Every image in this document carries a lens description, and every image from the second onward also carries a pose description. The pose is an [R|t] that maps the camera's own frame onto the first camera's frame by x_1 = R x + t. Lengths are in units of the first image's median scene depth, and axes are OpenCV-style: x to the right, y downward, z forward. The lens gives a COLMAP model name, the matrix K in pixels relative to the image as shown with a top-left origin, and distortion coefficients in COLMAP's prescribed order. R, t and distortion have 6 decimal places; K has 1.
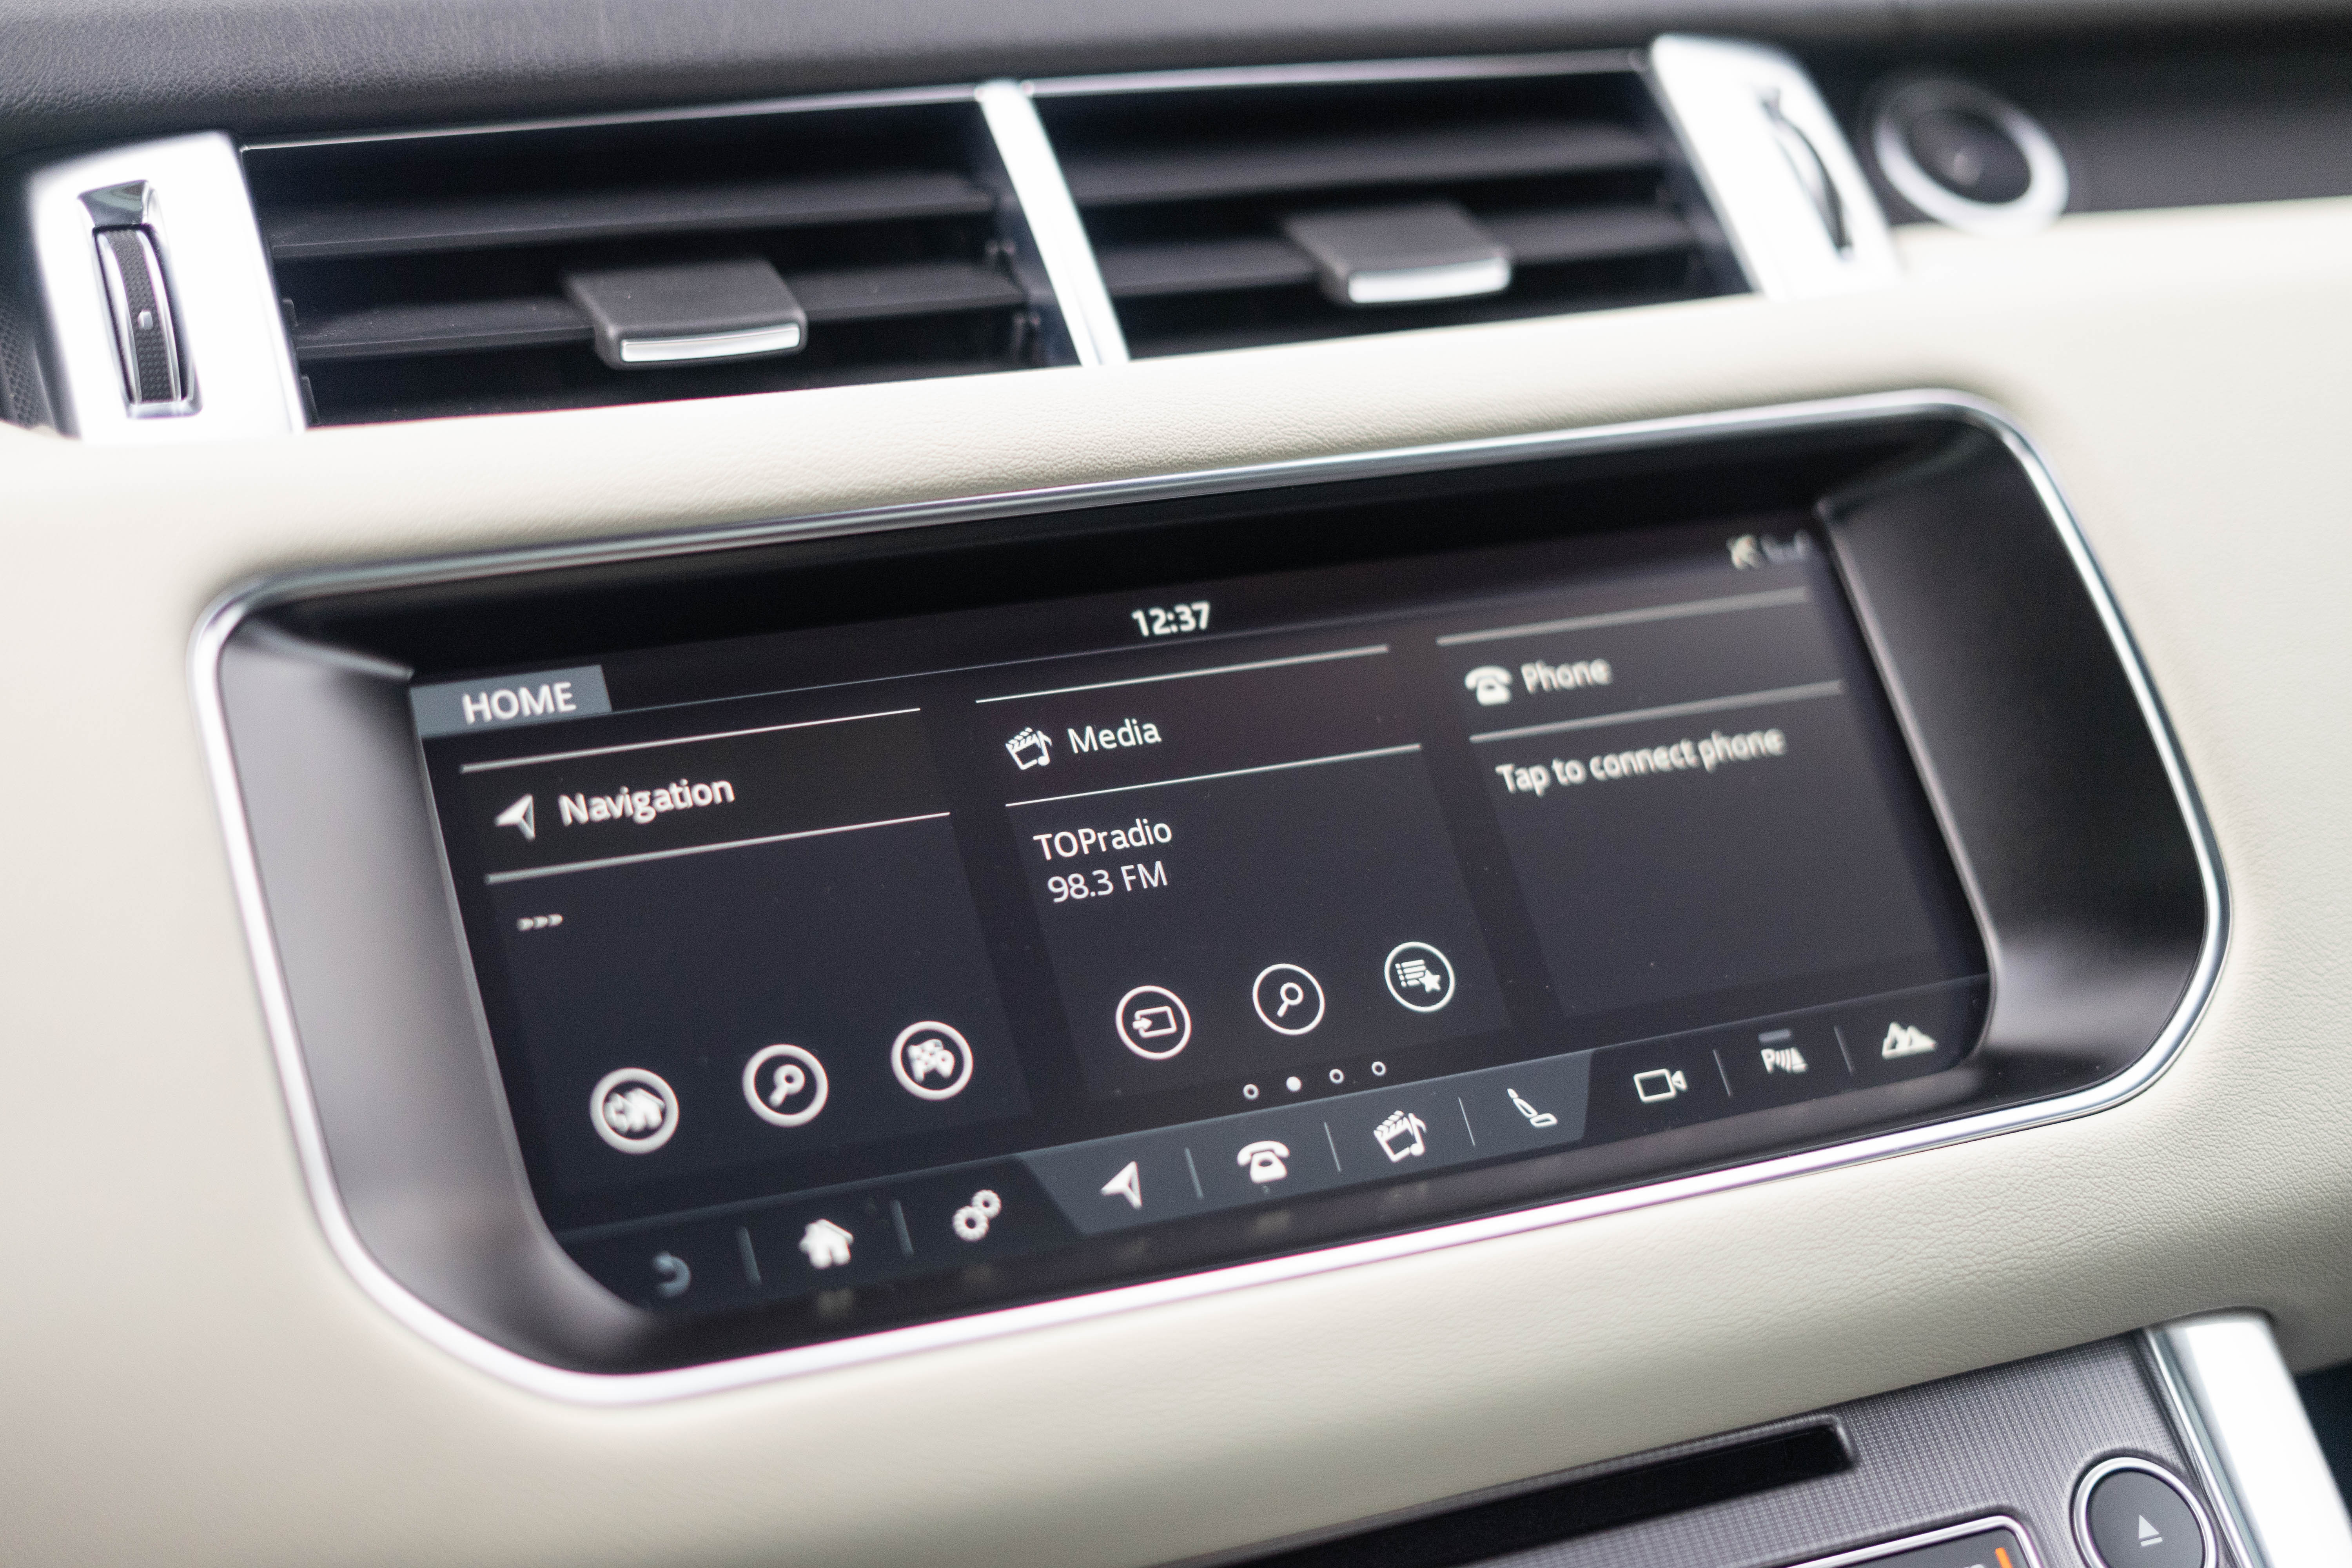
lens RADIAL K [[3674.7, 0, 1179.7], [0, 3674.7, 778.2], [0, 0, 1]] dist [-0.051128, 0.000000]
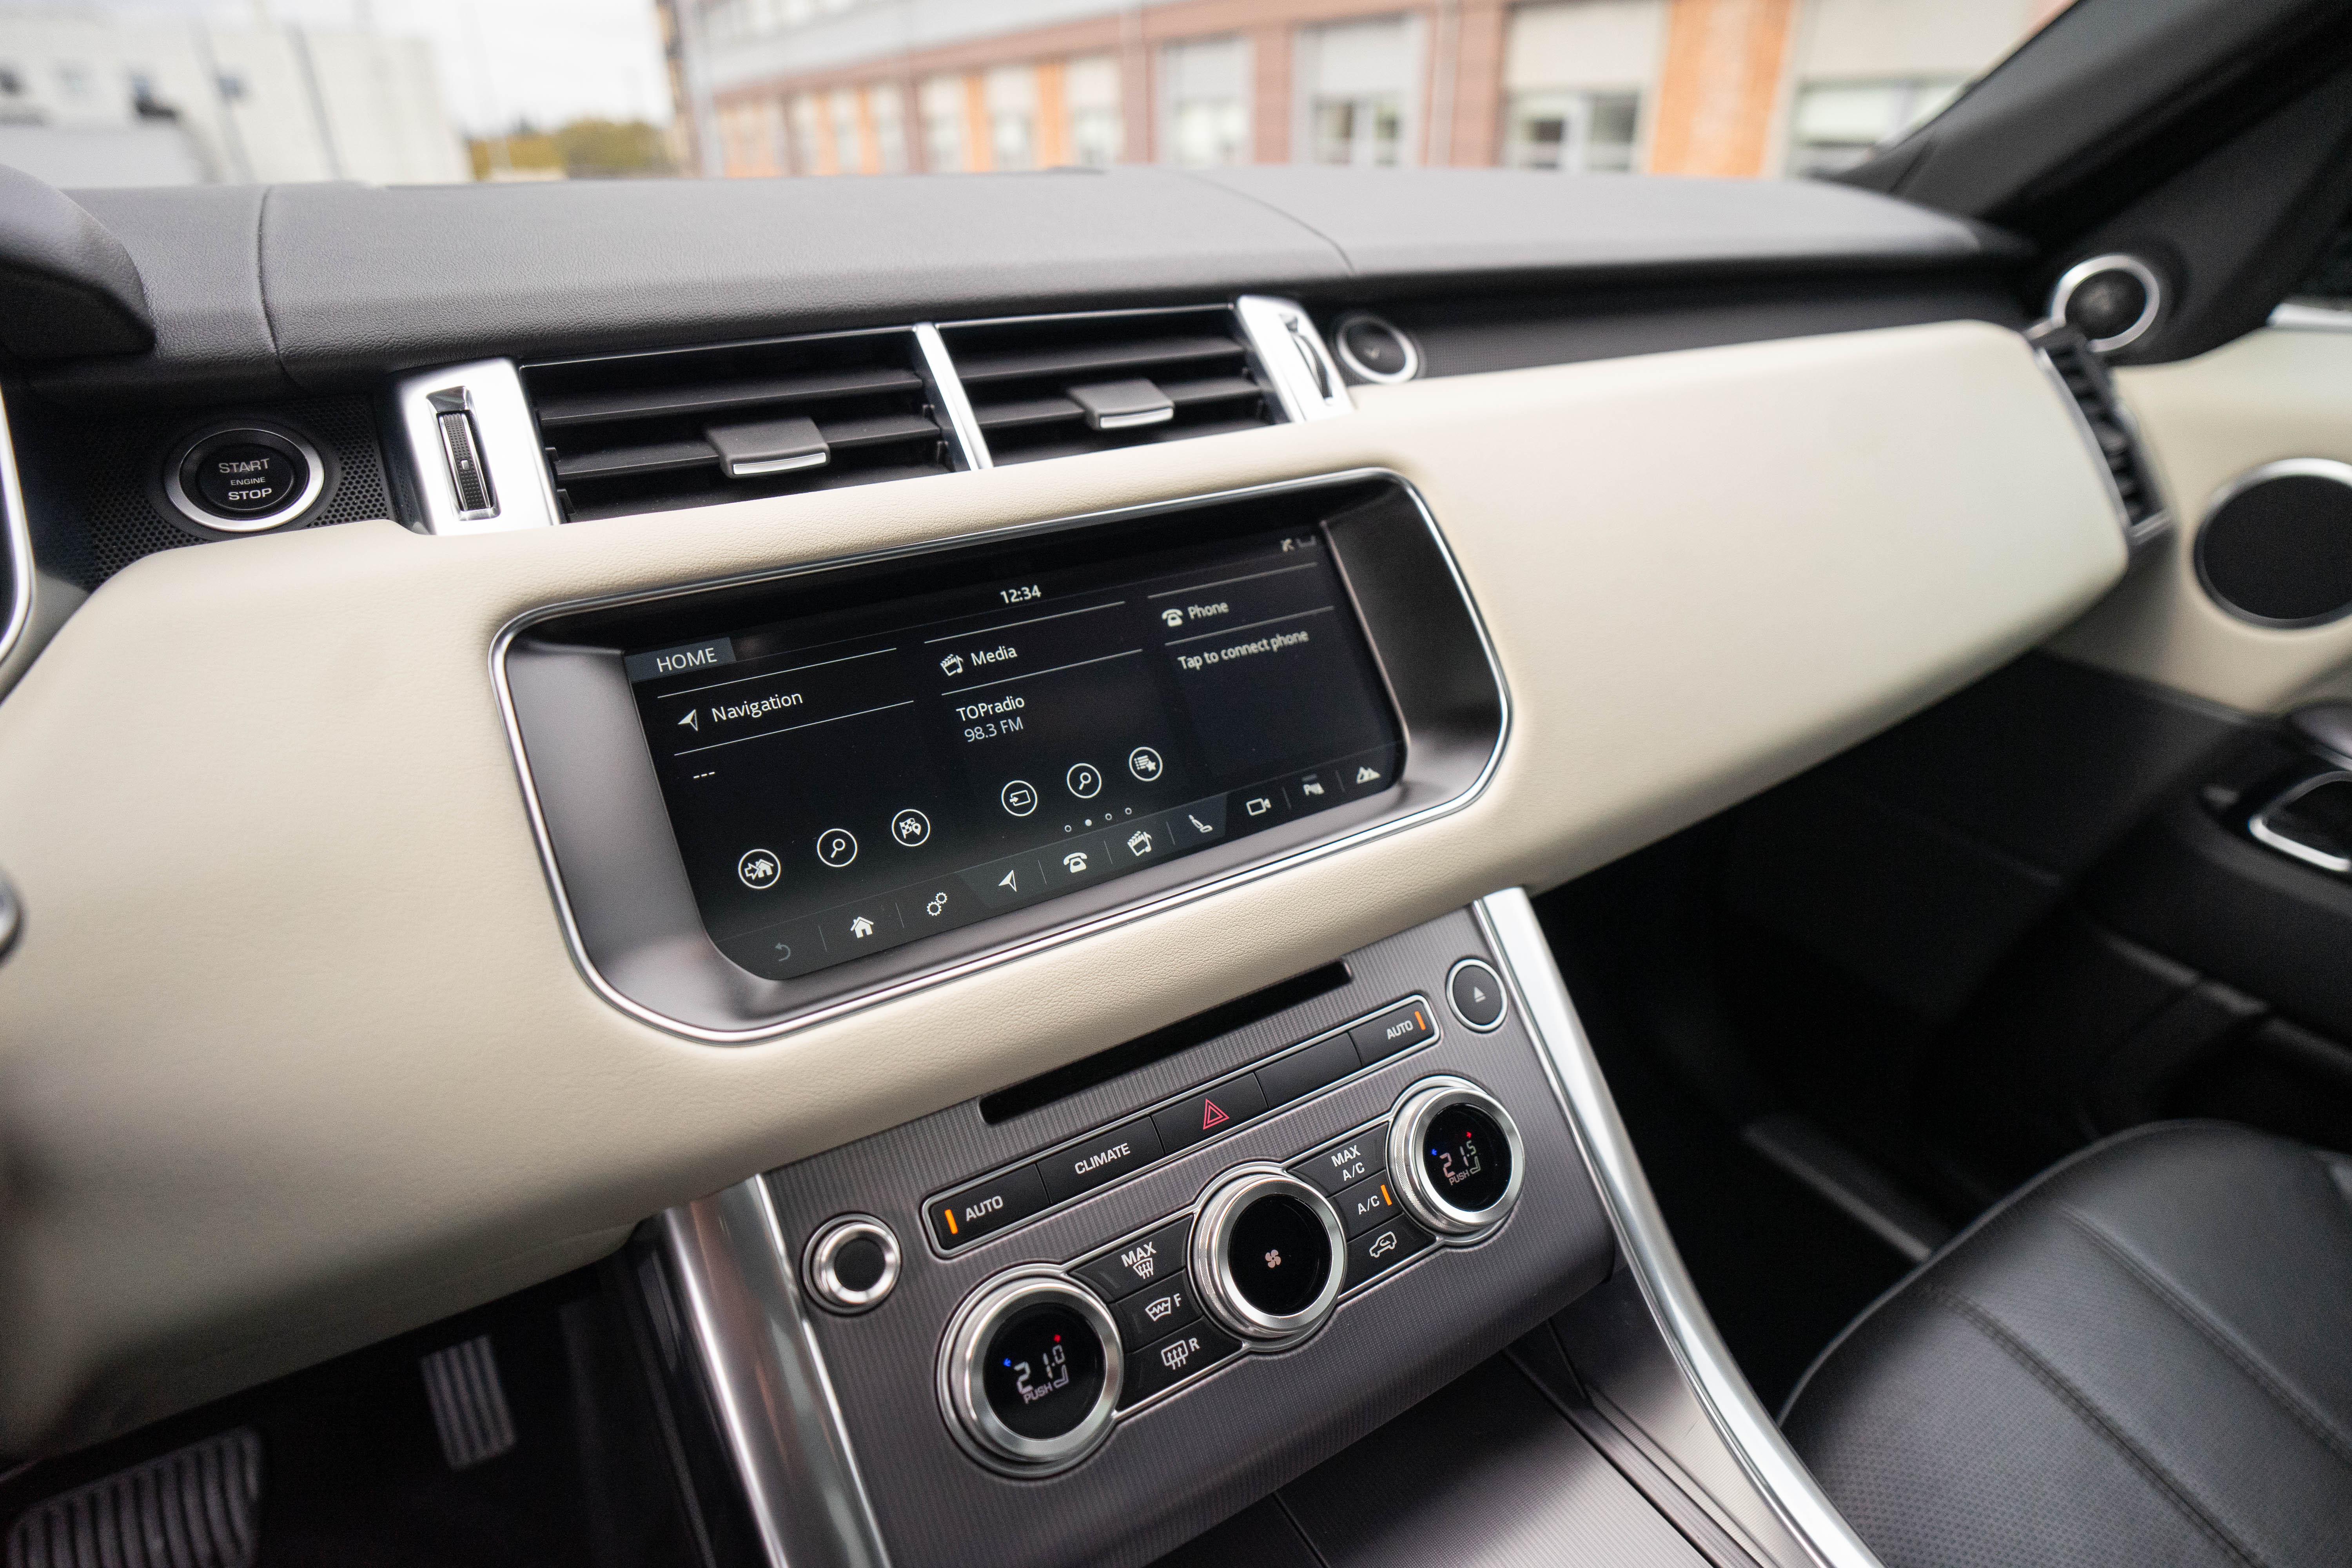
lens RADIAL K [[1225.6, 0, 1181.0], [0, 1225.6, 779.1], [0, 0, 1]] dist [-0.044530, 0.020424]
pose [[0.993753, -0.047579, 0.100951, 0.013961], [0.028194, 0.982258, 0.185404, -0.068961], [-0.107982, -0.181399, 0.977463, 0.311471]]
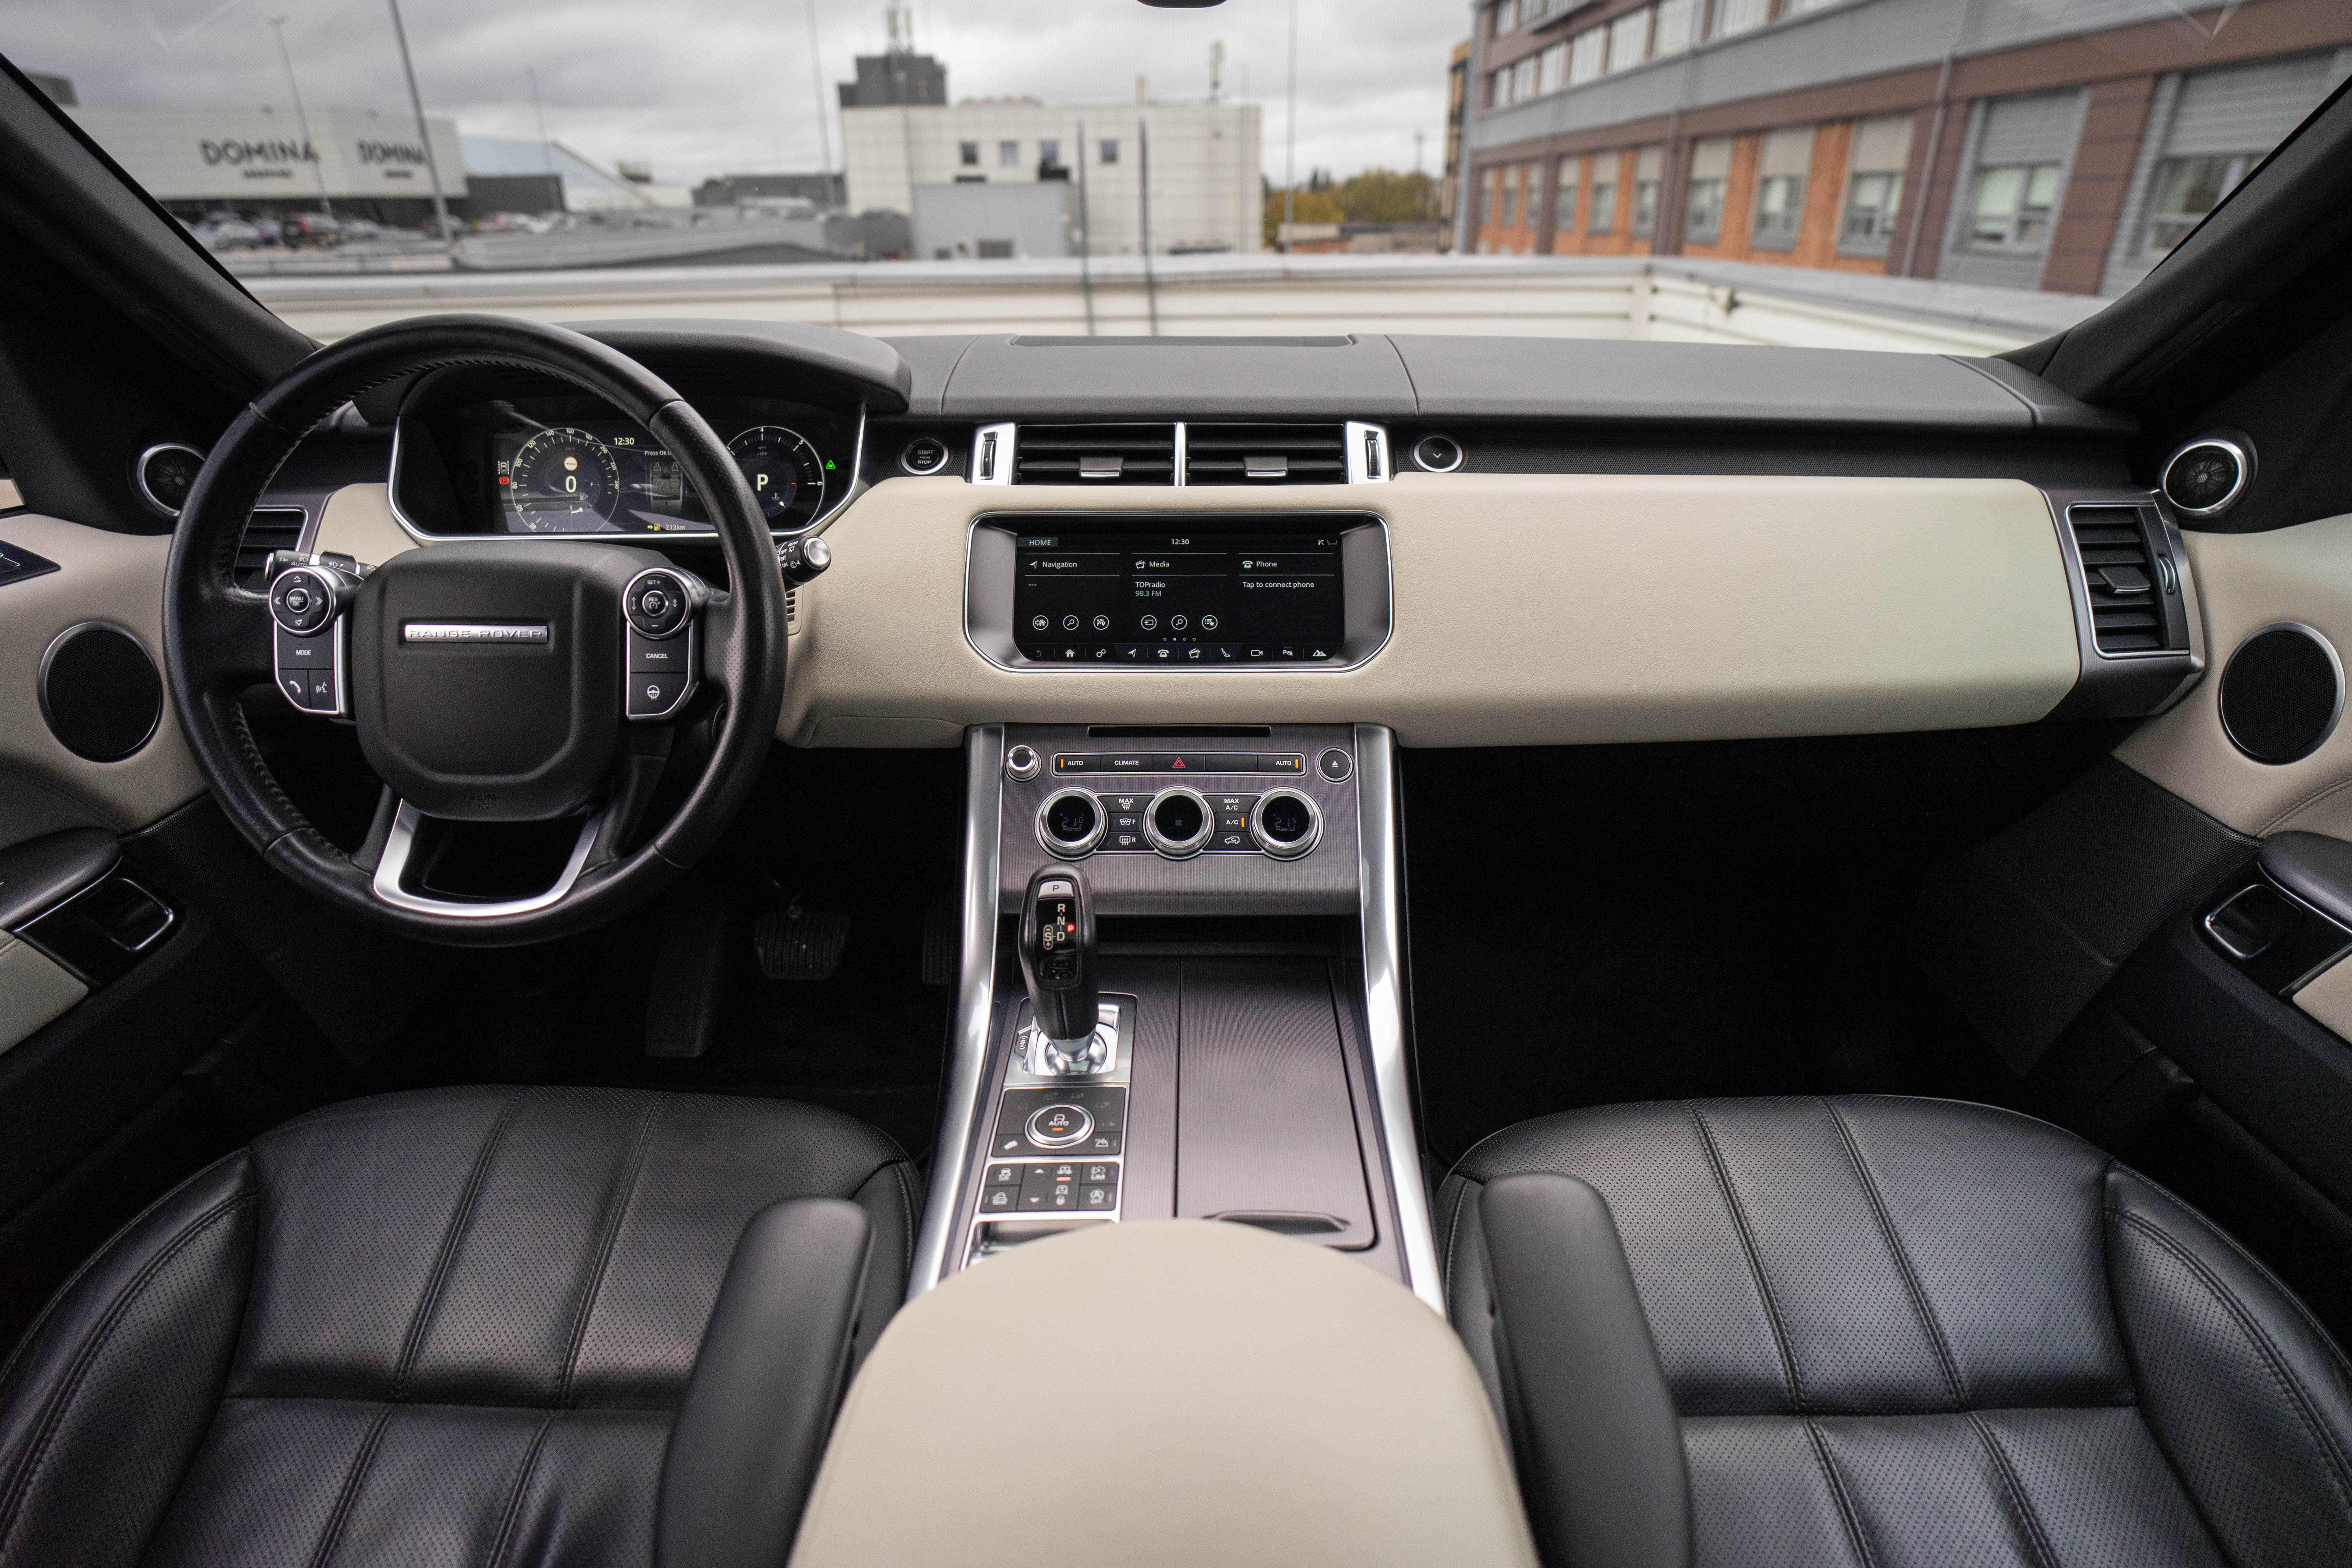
lens RADIAL K [[1225.6, 0, 1185.4], [0, 1225.6, 780.4], [0, 0, 1]] dist [-0.044530, 0.020424]
pose [[0.906198, 0.187026, -0.379245, 0.690159], [-0.128316, 0.976205, 0.174810, -0.020164], [0.402915, -0.109750, 0.908634, -0.489151]]
